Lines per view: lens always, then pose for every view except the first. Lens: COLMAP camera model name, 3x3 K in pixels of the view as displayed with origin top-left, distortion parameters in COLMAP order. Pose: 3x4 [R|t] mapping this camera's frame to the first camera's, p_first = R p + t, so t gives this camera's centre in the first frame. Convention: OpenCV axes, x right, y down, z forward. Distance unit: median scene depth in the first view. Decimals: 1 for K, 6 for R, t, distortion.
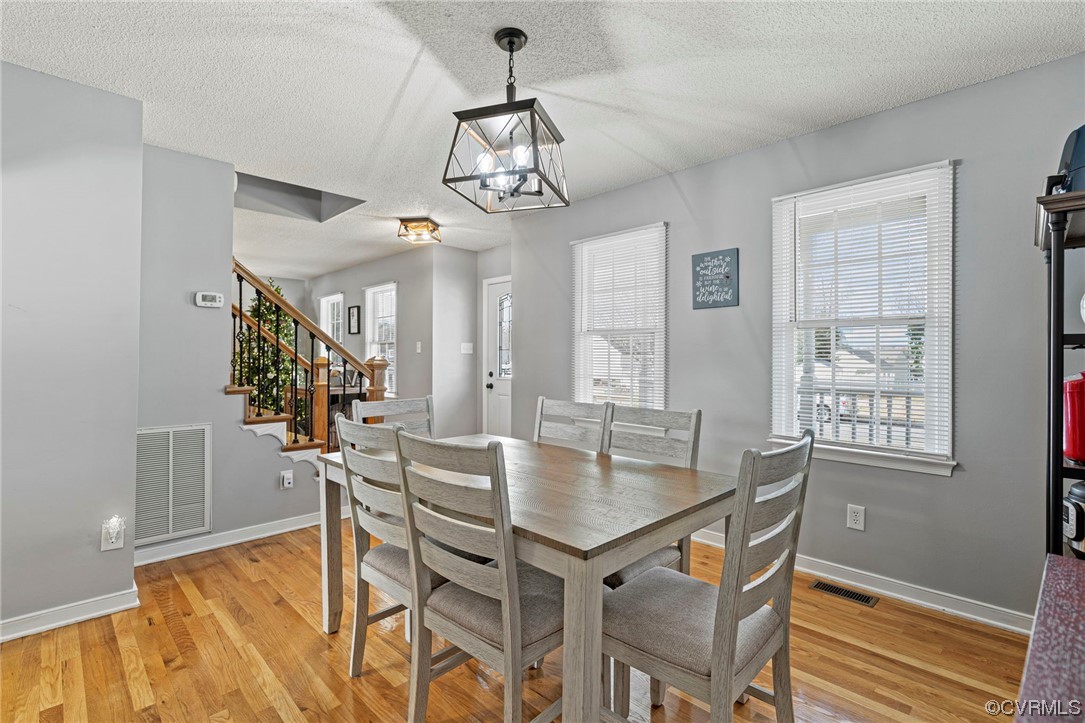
lens RADIAL K [[494.1, 0, 538.1], [0, 494.1, 359.6], [0, 0, 1]] dist [-0.002078, 0.000751]
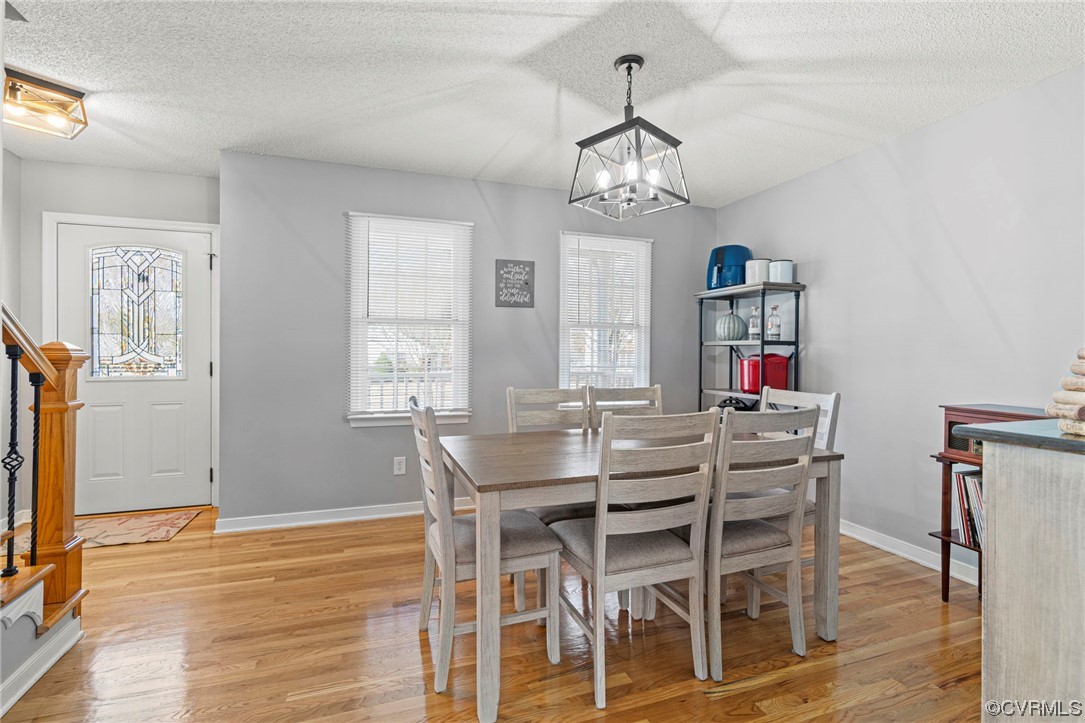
lens RADIAL K [[494.1, 0, 538.1], [0, 494.1, 359.6], [0, 0, 1]] dist [-0.002078, 0.000751]
pose [[0.434765, -0.019432, 0.900334, -0.698043], [0.000793, 0.999775, 0.021195, -0.002048], [-0.900543, -0.008501, 0.434683, 0.416463]]
